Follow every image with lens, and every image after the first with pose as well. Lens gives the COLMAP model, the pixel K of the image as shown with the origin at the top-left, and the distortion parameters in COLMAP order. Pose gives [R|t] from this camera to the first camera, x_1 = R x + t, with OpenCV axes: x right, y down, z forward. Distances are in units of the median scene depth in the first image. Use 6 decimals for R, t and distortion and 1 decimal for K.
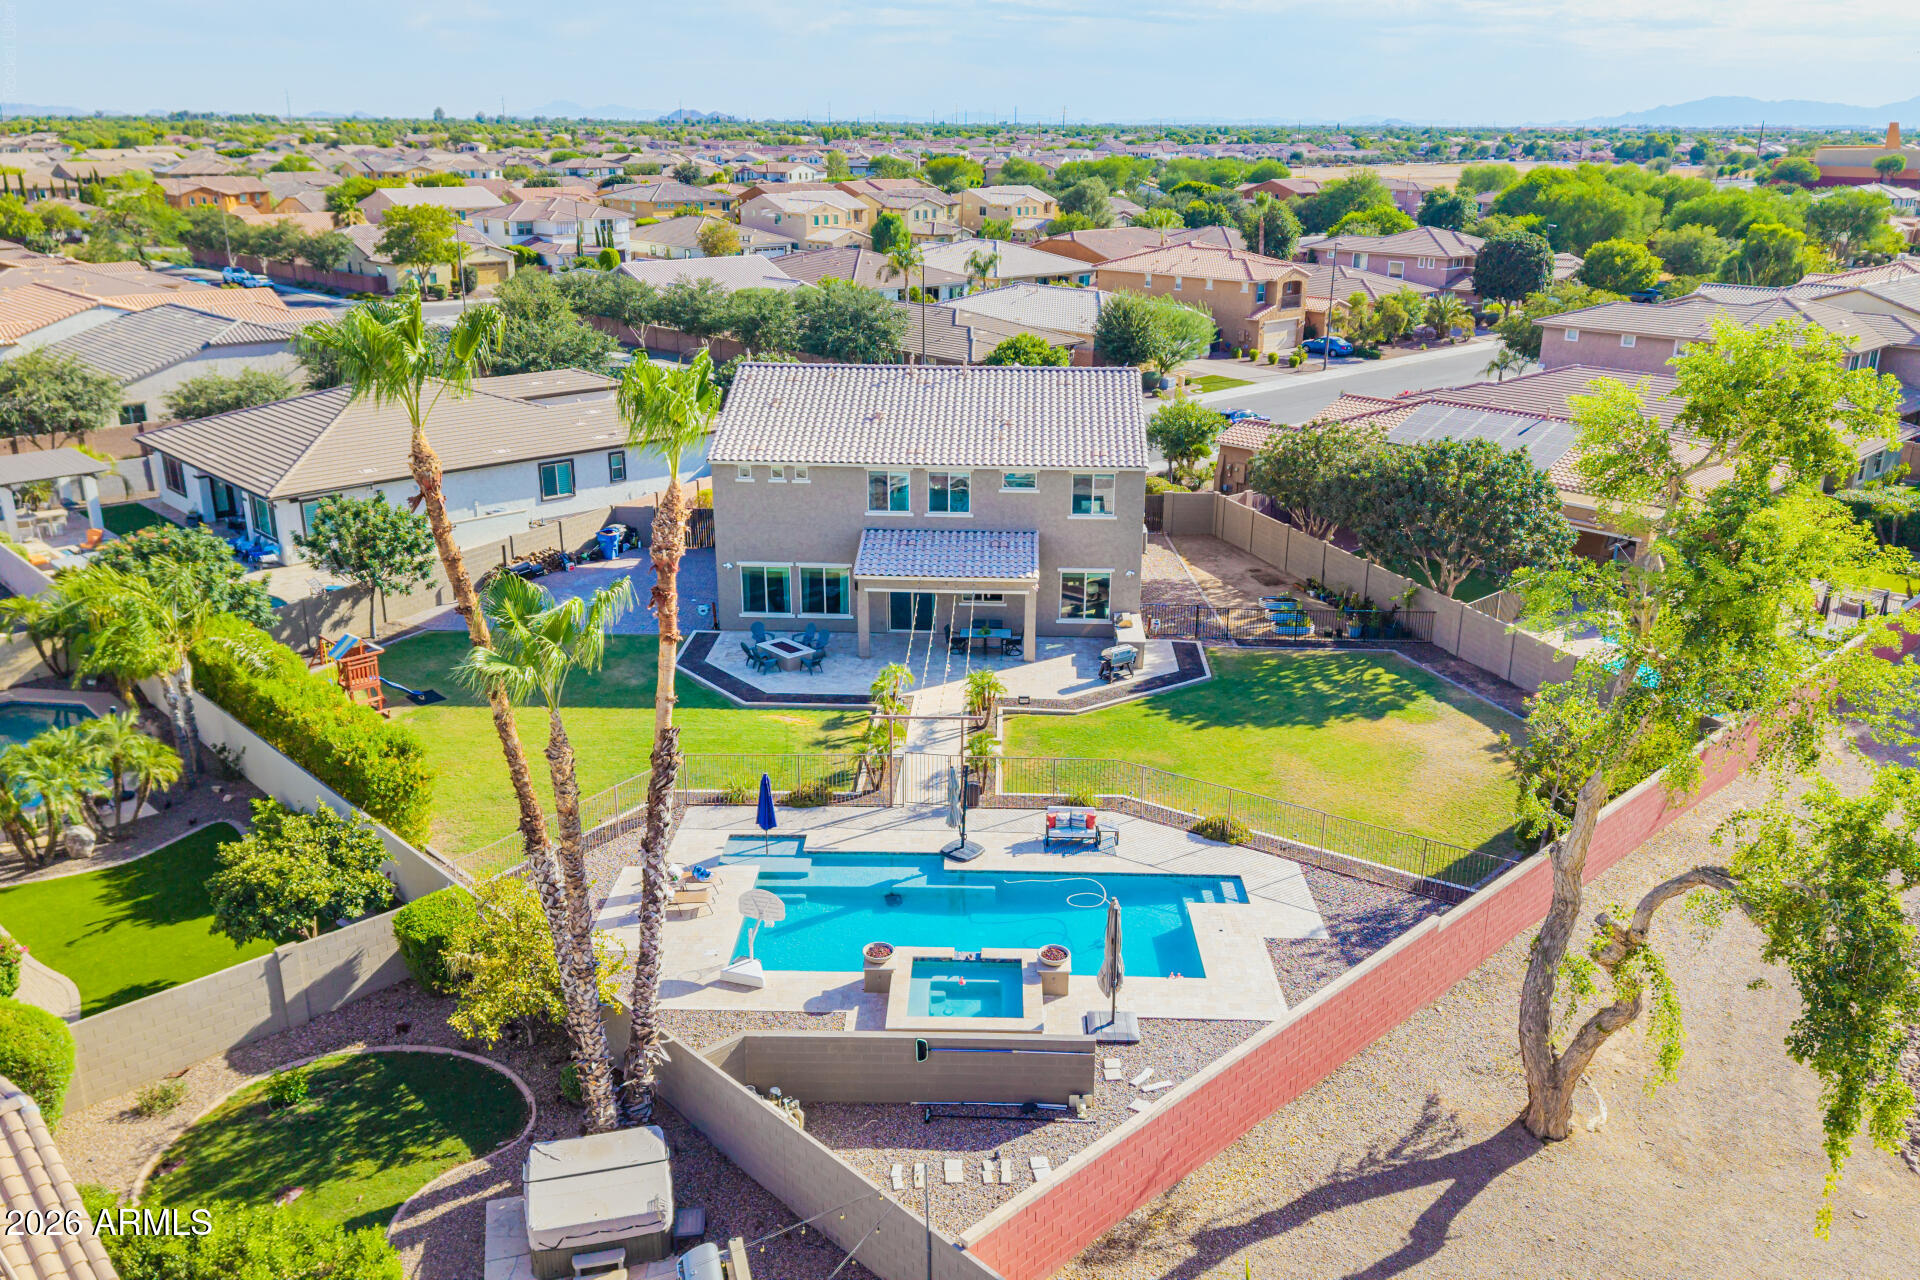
lens RADIAL K [[1473.5, 0, 984.6], [0, 1473.5, 633.7], [0, 0, 1]] dist [0.103088, -0.176134]
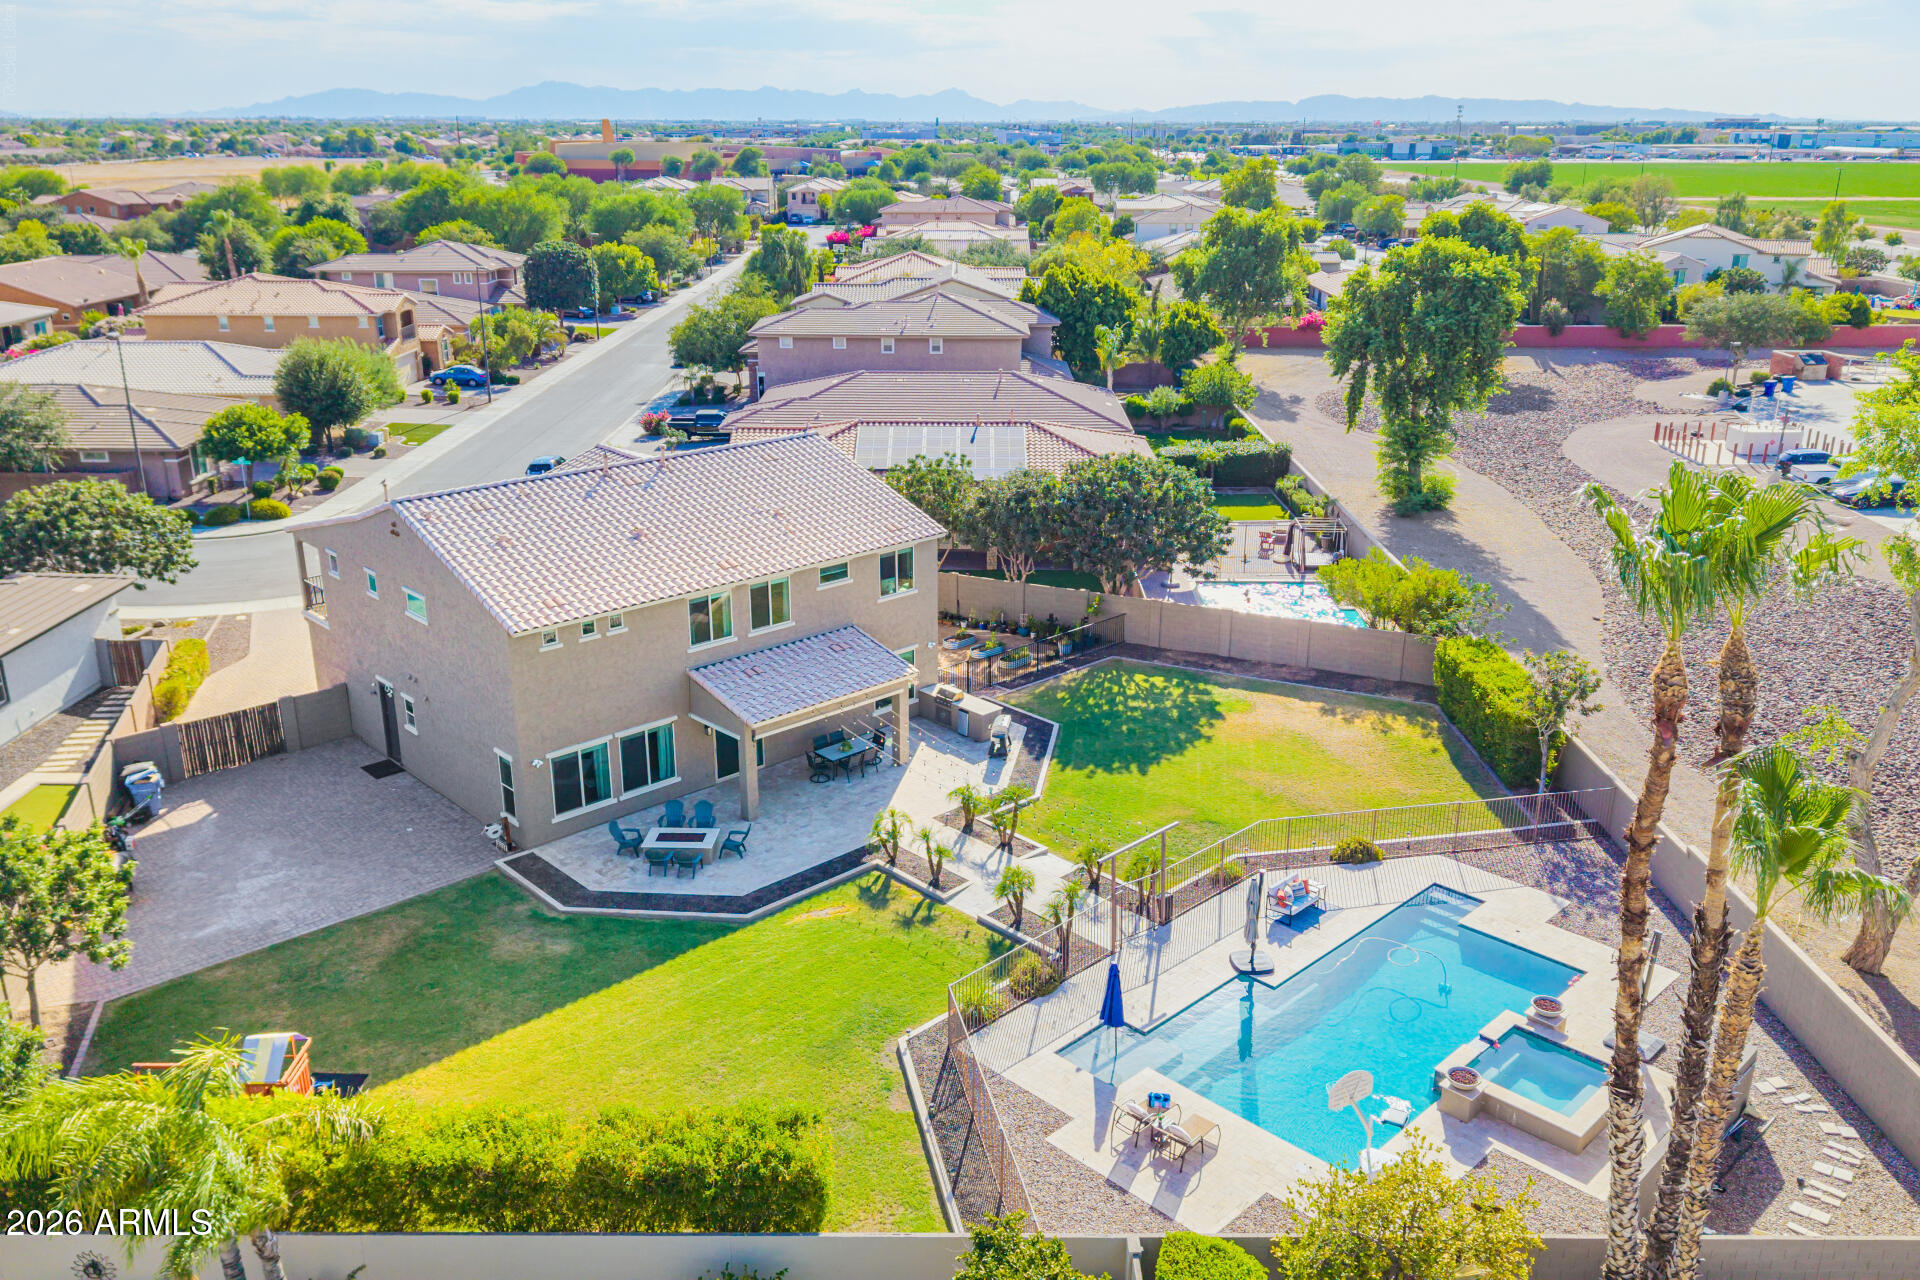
lens RADIAL K [[1473.5, 0, 984.6], [0, 1473.5, 633.7], [0, 0, 1]] dist [0.103088, -0.176134]
pose [[0.716319, -0.234100, 0.657331, -0.484876], [0.232676, 0.968261, 0.091278, -0.123698], [-0.657836, 0.087561, 0.748054, 0.269929]]
